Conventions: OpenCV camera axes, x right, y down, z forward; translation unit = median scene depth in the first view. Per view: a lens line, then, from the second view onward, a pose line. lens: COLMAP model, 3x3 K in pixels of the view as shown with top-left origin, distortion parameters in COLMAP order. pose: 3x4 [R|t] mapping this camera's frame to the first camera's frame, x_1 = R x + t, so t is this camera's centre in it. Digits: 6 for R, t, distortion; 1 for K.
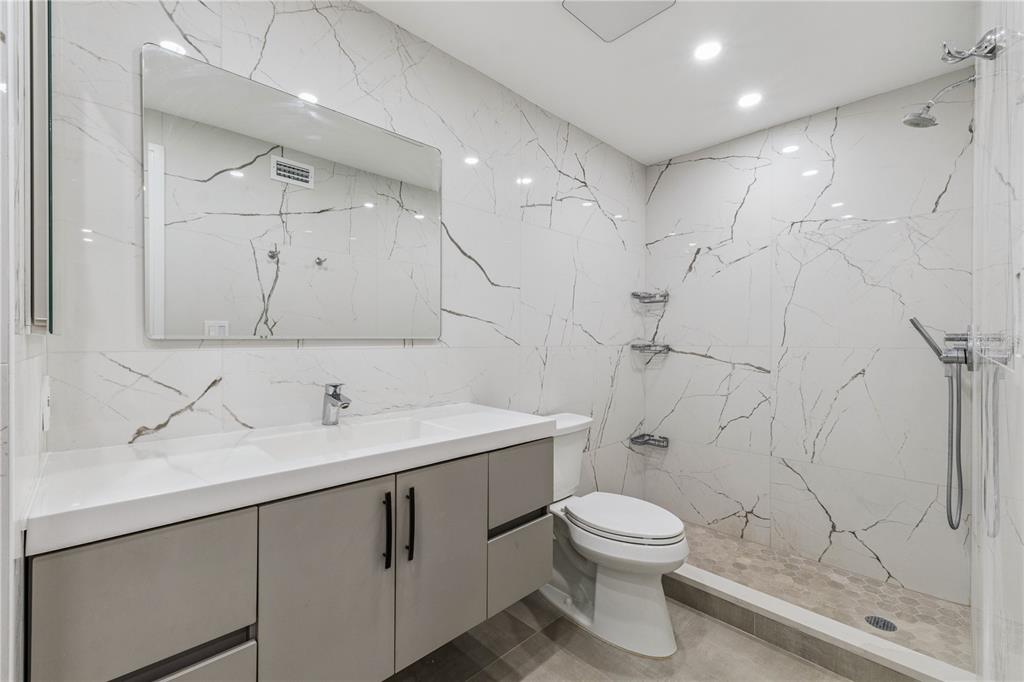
lens RADIAL K [[432.7, 0, 512.0], [0, 432.7, 341.0], [0, 0, 1]] dist [0.009297, -0.000530]
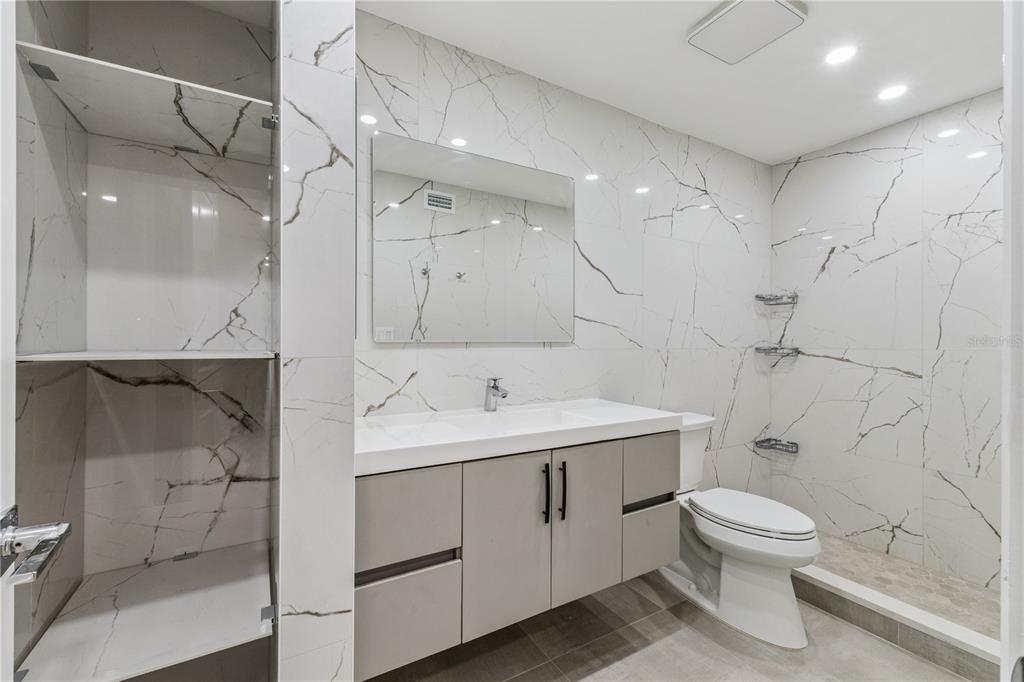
lens RADIAL K [[432.7, 0, 512.0], [0, 432.7, 341.0], [0, 0, 1]] dist [0.009297, -0.000530]
pose [[0.972139, -0.001297, -0.234401, -0.042596], [-0.000007, 0.999985, -0.005565, -0.000630], [0.234405, 0.005411, 0.972124, -0.124179]]
